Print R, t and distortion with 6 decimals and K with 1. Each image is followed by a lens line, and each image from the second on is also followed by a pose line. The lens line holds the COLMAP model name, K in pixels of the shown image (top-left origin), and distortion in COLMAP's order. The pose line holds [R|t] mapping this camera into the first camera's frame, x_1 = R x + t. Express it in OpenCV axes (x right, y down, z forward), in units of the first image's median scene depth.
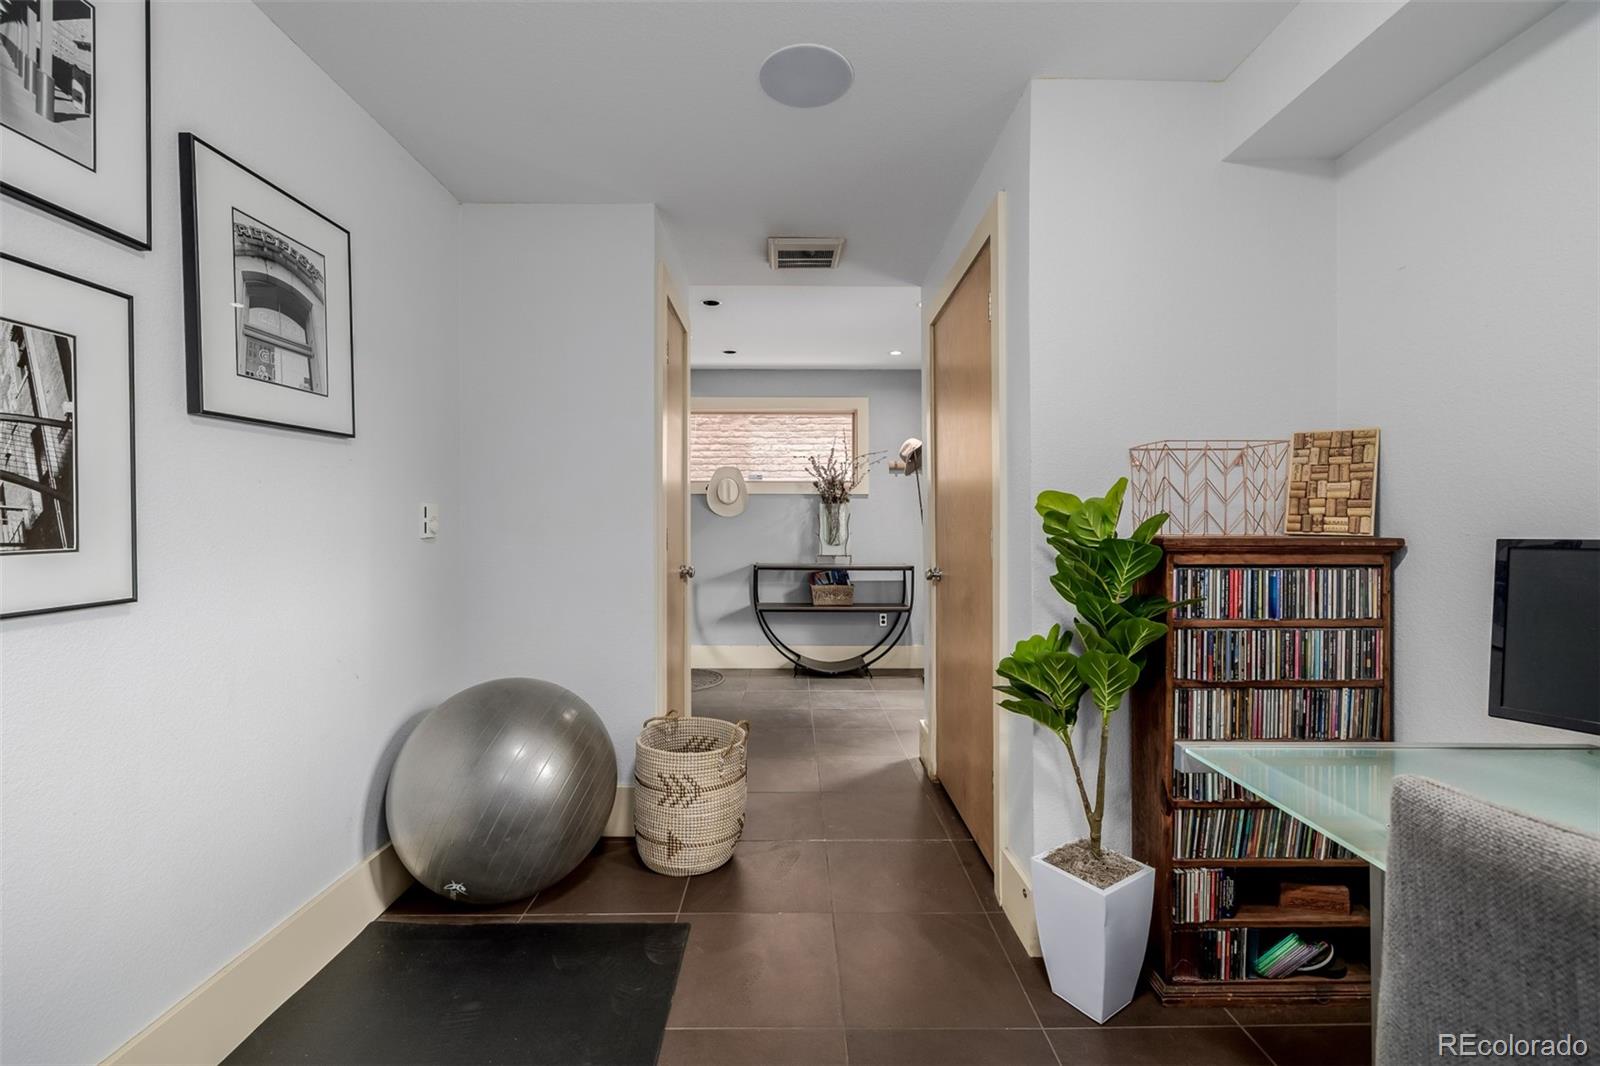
lens RADIAL K [[679.3, 0, 802.2], [0, 679.3, 531.7], [0, 0, 1]] dist [0.001608, 0.000203]
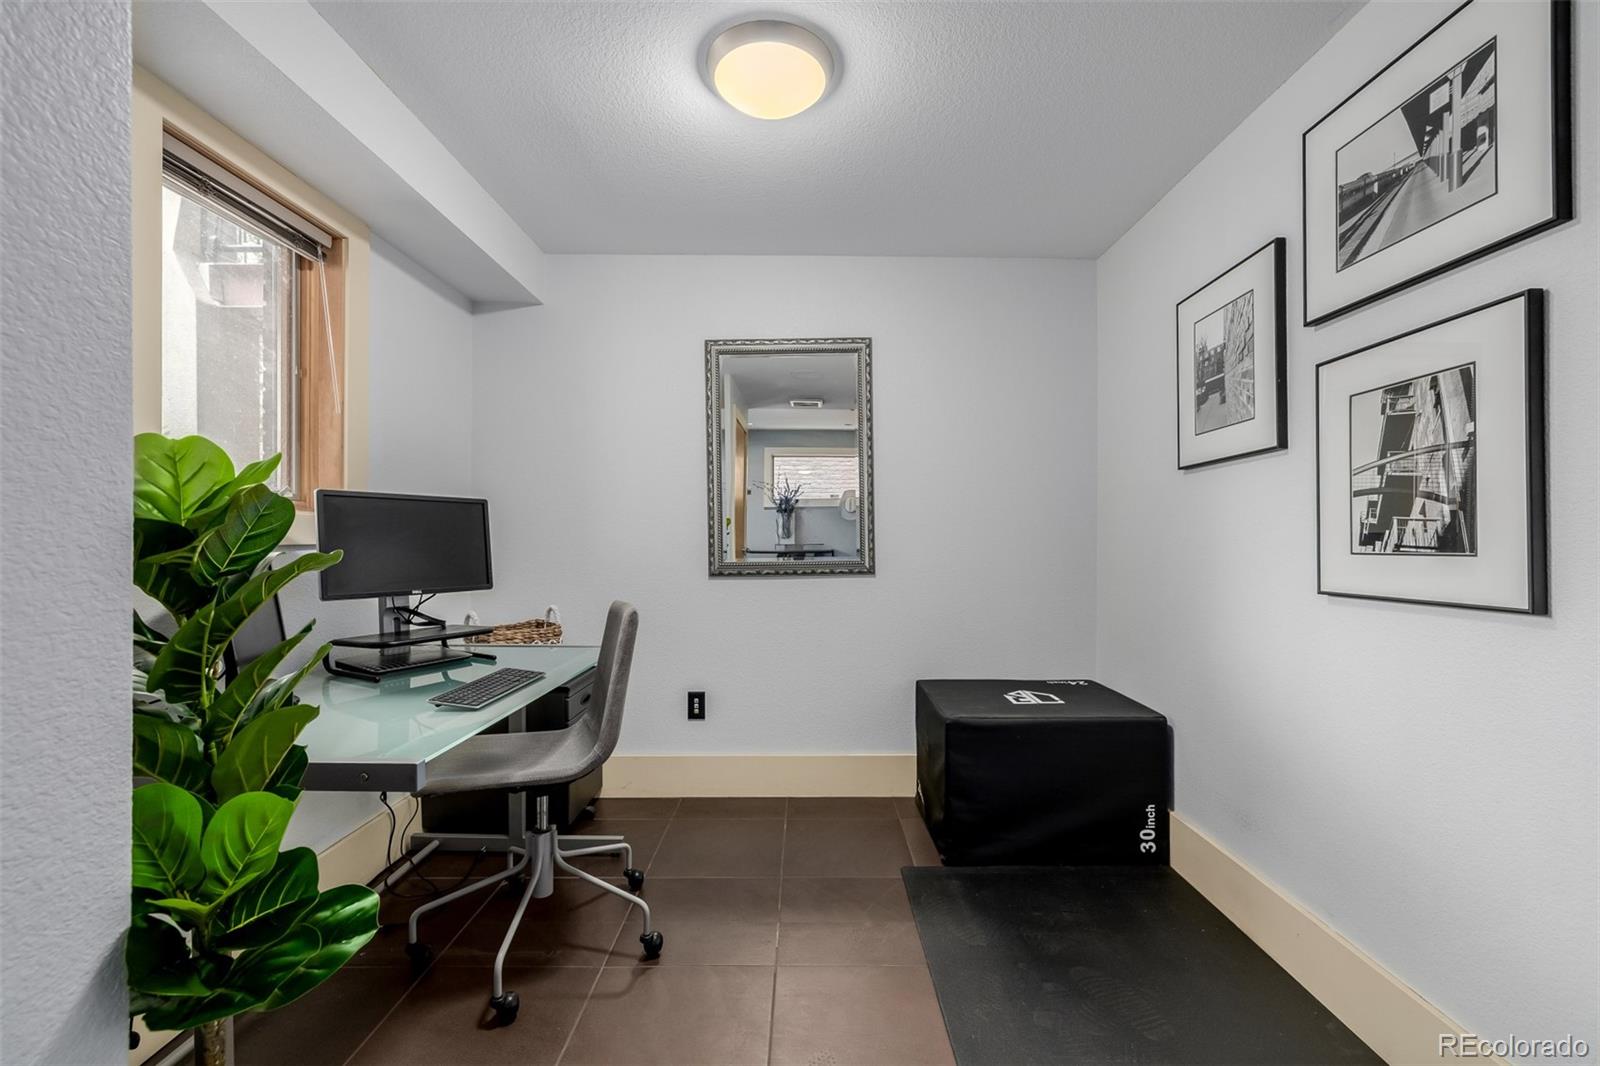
lens RADIAL K [[679.3, 0, 802.2], [0, 679.3, 531.7], [0, 0, 1]] dist [0.001608, 0.000203]
pose [[-0.999875, 0.003043, 0.015530, 0.010045], [0.003190, 0.999950, 0.009431, -0.026283], [-0.015500, 0.009480, -0.999835, 2.231639]]
